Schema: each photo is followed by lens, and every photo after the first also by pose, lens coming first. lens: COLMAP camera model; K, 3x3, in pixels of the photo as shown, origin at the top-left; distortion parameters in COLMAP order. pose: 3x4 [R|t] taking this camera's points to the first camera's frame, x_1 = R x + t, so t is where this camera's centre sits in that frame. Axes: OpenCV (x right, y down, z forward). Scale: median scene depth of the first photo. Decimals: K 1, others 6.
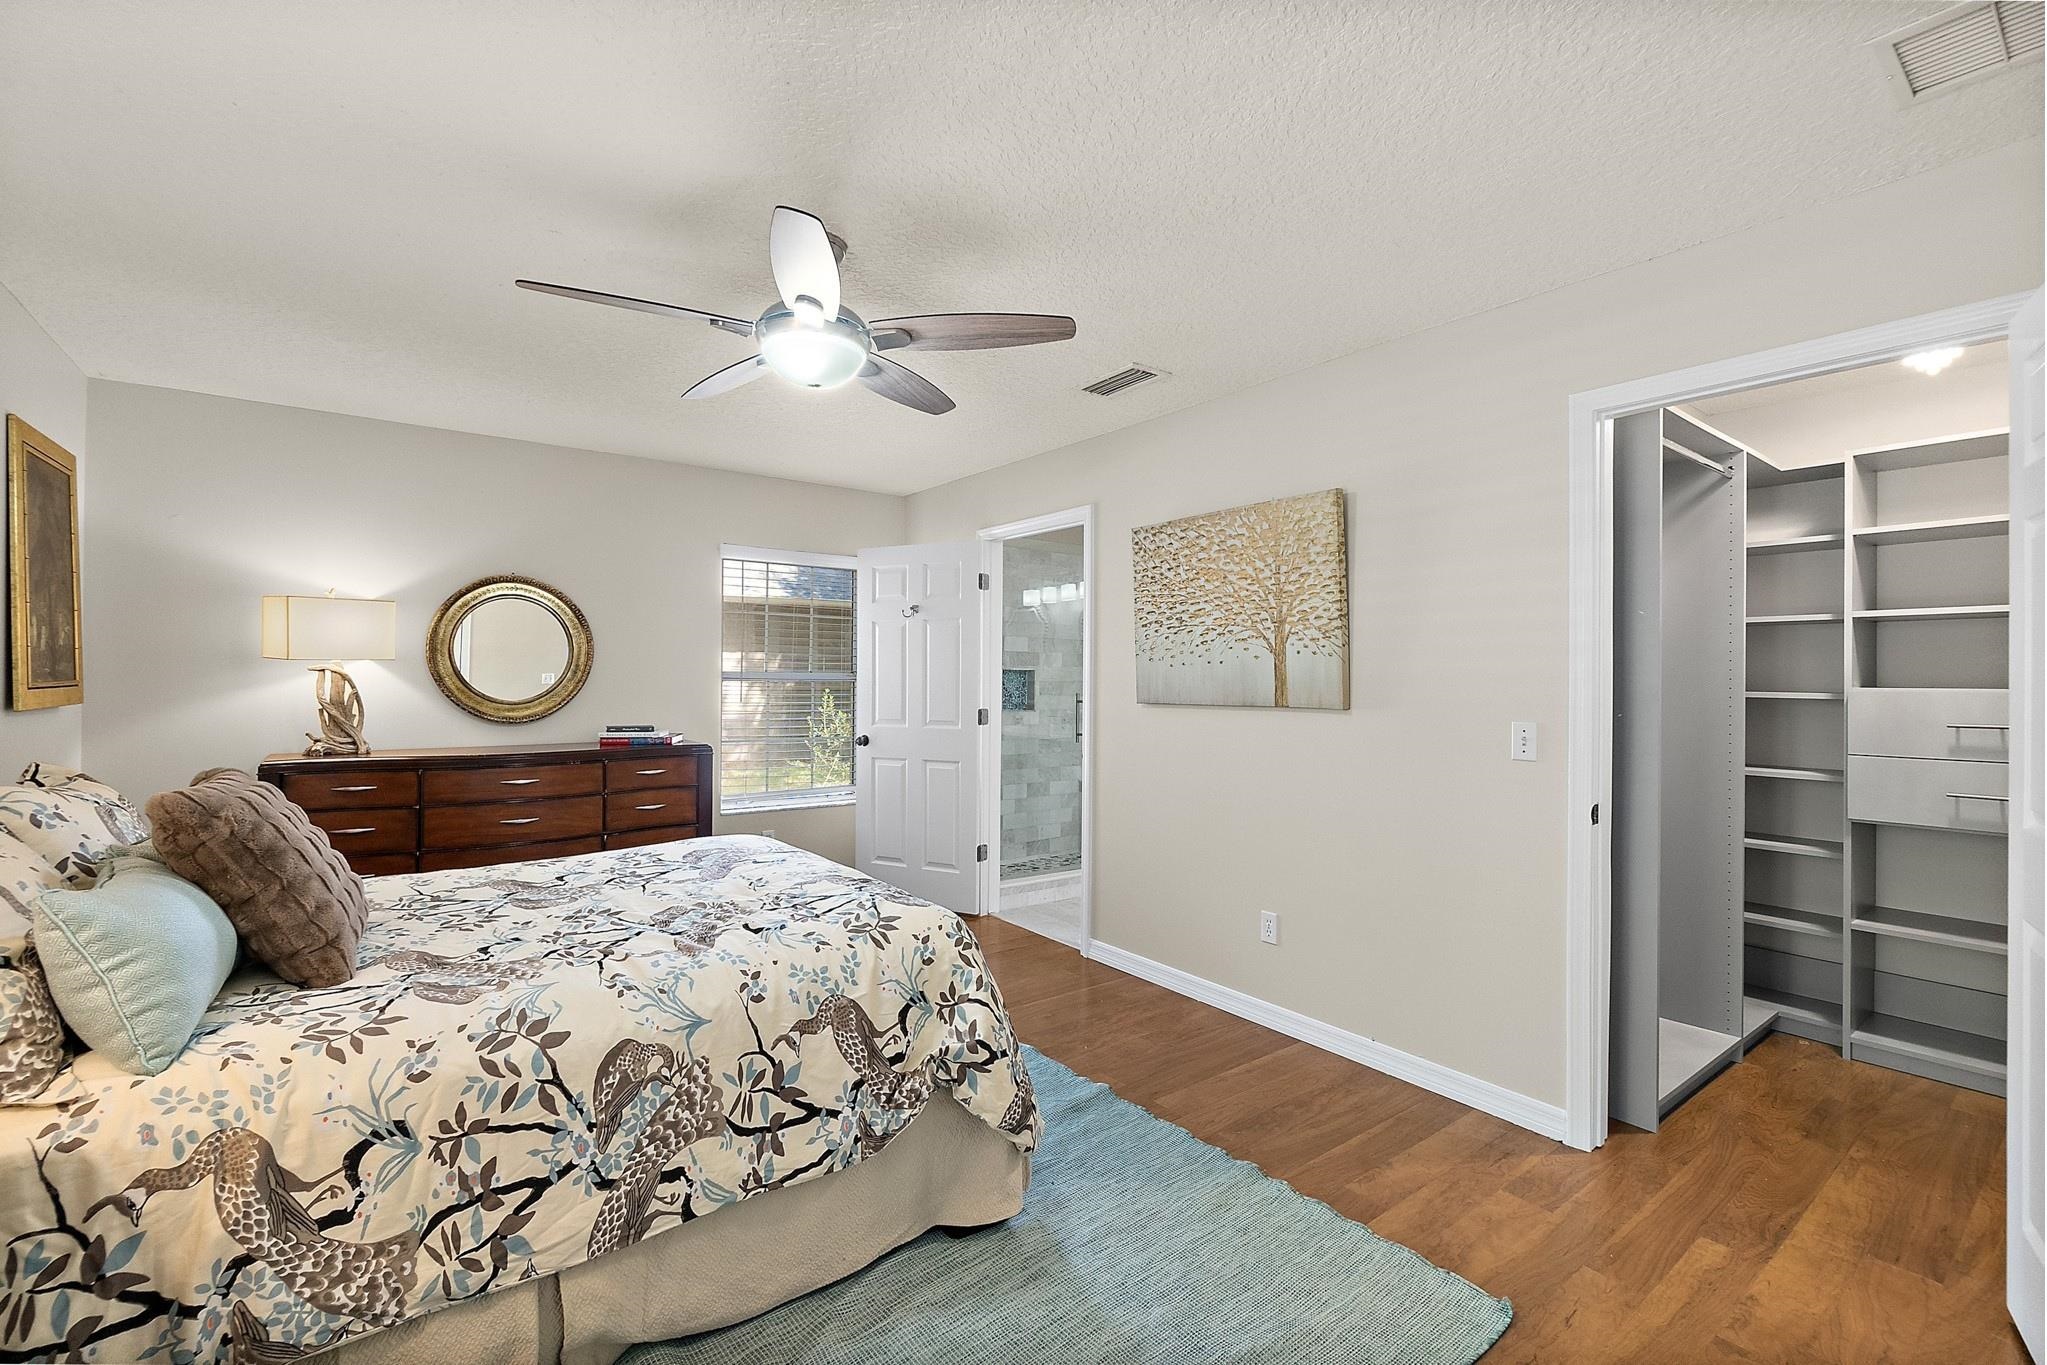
lens RADIAL K [[886.4, 0, 1009.4], [0, 886.4, 679.2], [0, 0, 1]] dist [-0.000392, 0.001106]
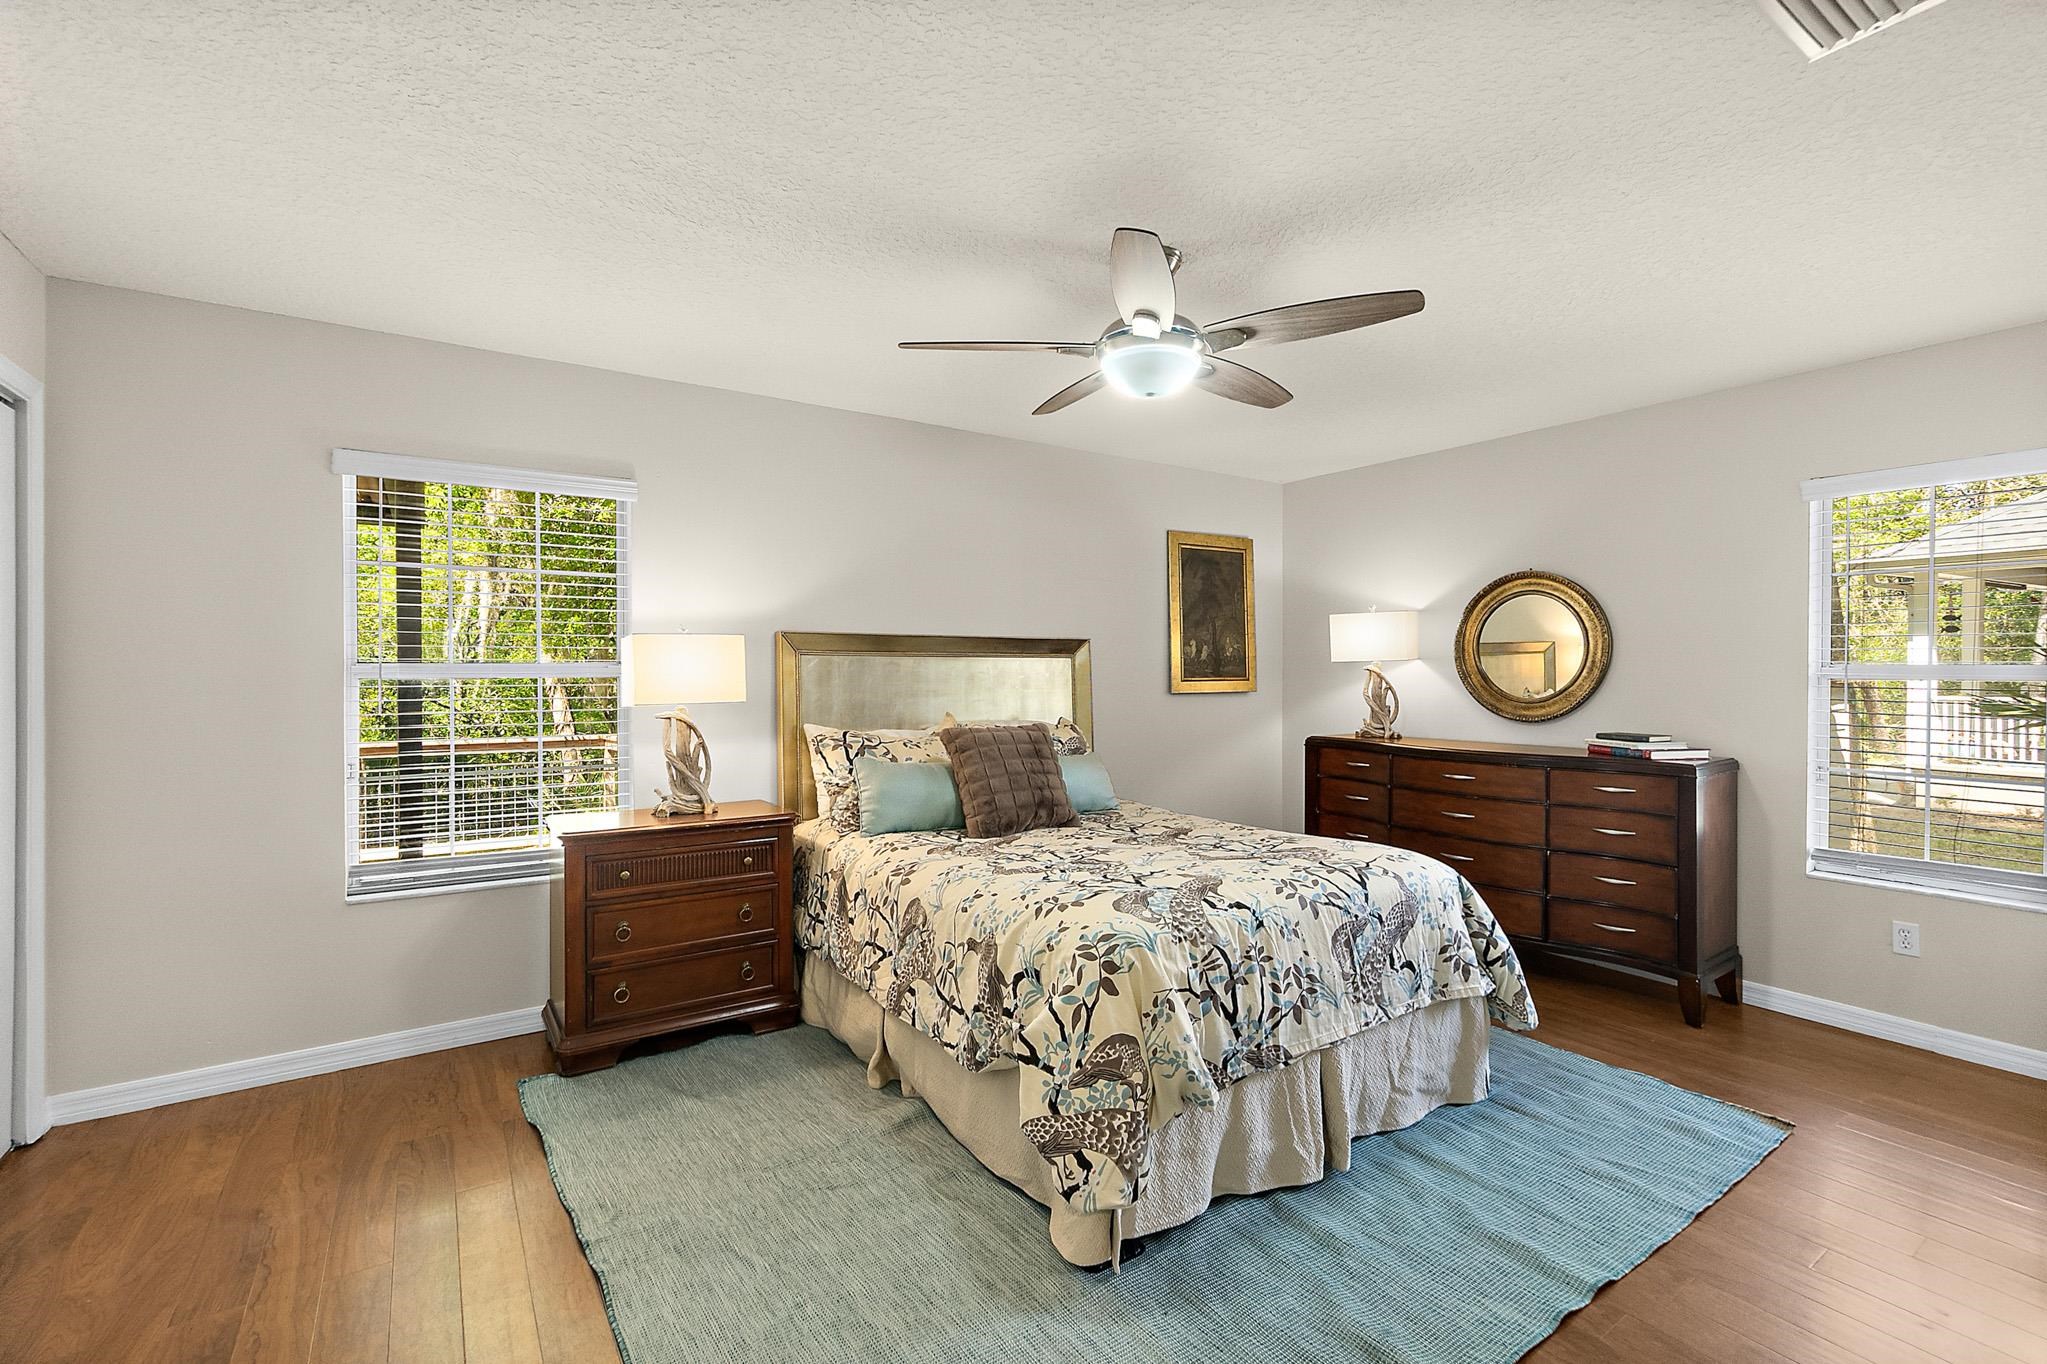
lens RADIAL K [[886.4, 0, 1003.2], [0, 886.4, 678.5], [0, 0, 1]] dist [-0.000392, 0.001106]
pose [[-0.056535, 0.000849, -0.998400, 0.785518], [-0.003446, 0.999994, 0.001046, 0.004687], [0.998395, 0.003499, -0.056532, 0.839592]]
